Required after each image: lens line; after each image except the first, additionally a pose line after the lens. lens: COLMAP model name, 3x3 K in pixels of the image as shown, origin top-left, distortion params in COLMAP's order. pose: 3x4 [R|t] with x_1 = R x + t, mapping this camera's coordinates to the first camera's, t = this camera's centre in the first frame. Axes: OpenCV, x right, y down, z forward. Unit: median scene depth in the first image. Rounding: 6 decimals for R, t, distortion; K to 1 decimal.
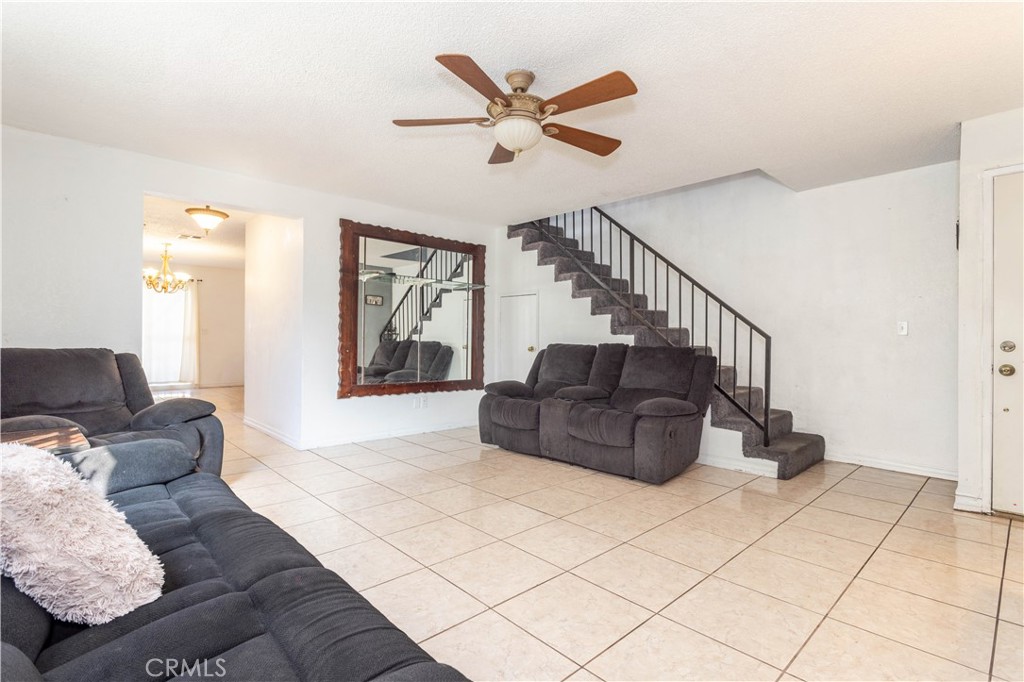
lens RADIAL K [[491.1, 0, 512.0], [0, 491.1, 337.5], [0, 0, 1]] dist [-0.011877, 0.000577]
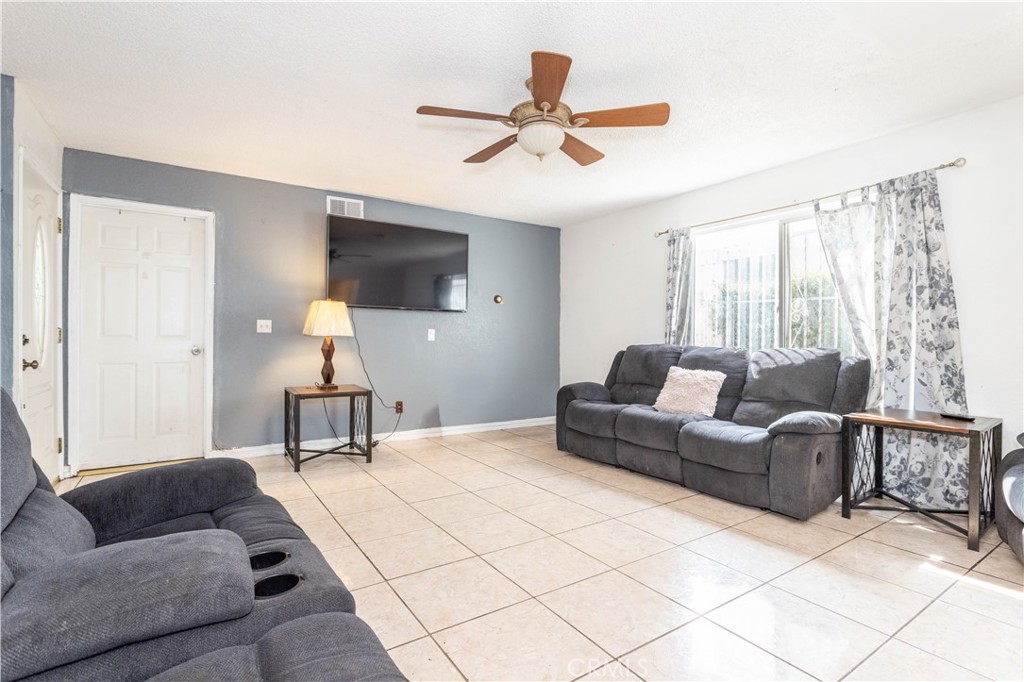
lens RADIAL K [[491.1, 0, 510.5], [0, 491.1, 337.8], [0, 0, 1]] dist [-0.011877, 0.000577]
pose [[-0.987117, -0.012410, 0.159516, -0.050839], [-0.012581, 0.999921, -0.000066, 0.000967], [-0.159502, -0.002072, -0.987195, 1.092649]]
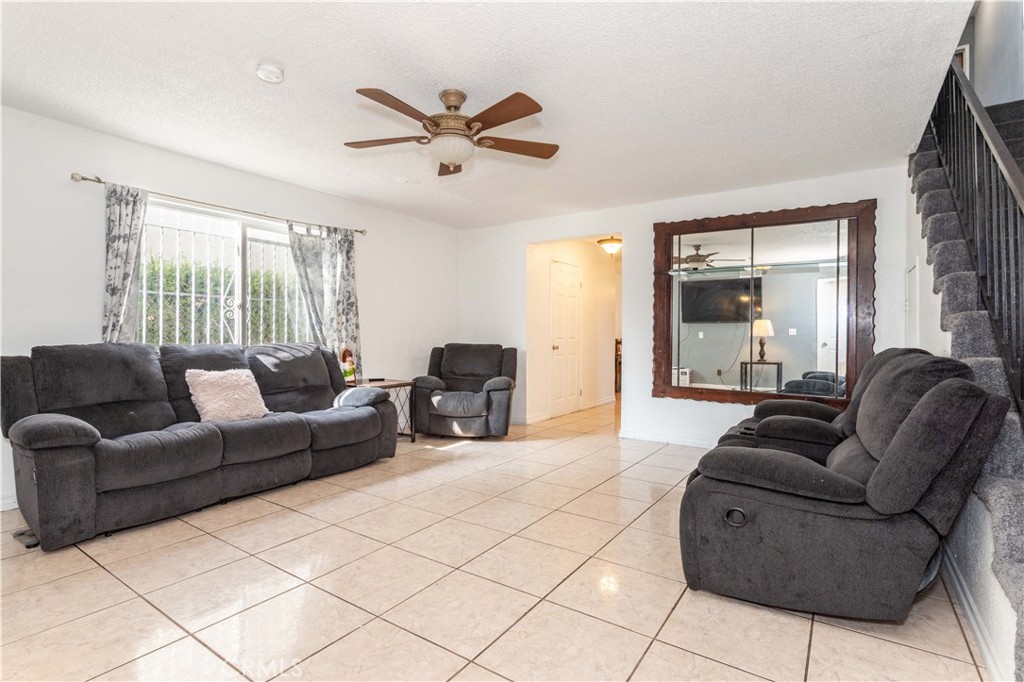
lens RADIAL K [[491.1, 0, 516.7], [0, 491.1, 339.0], [0, 0, 1]] dist [-0.011877, 0.000577]
pose [[0.226211, 0.000870, -0.974078, 0.595740], [-0.002962, 0.999996, 0.000205, 0.002450], [0.974074, 0.002839, 0.226213, 0.483152]]
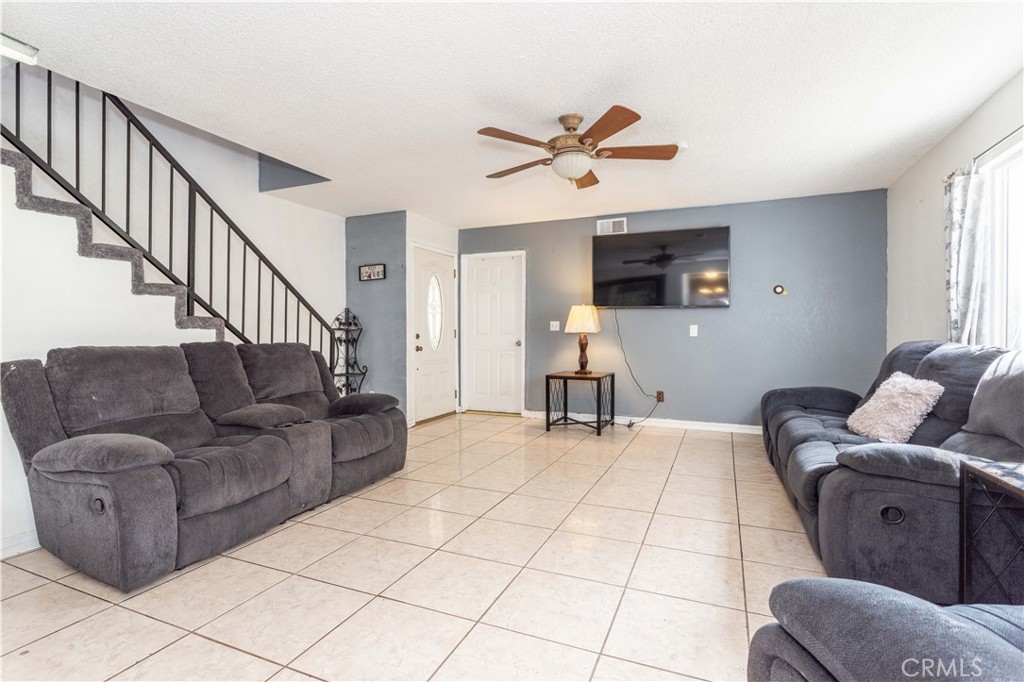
lens RADIAL K [[491.1, 0, 512.3], [0, 491.1, 336.8], [0, 0, 1]] dist [-0.011877, 0.000577]
pose [[-0.403684, -0.012605, 0.914812, -0.564043], [-0.000405, 0.999907, 0.013599, -0.004378], [-0.914898, 0.005119, -0.403652, 0.878723]]
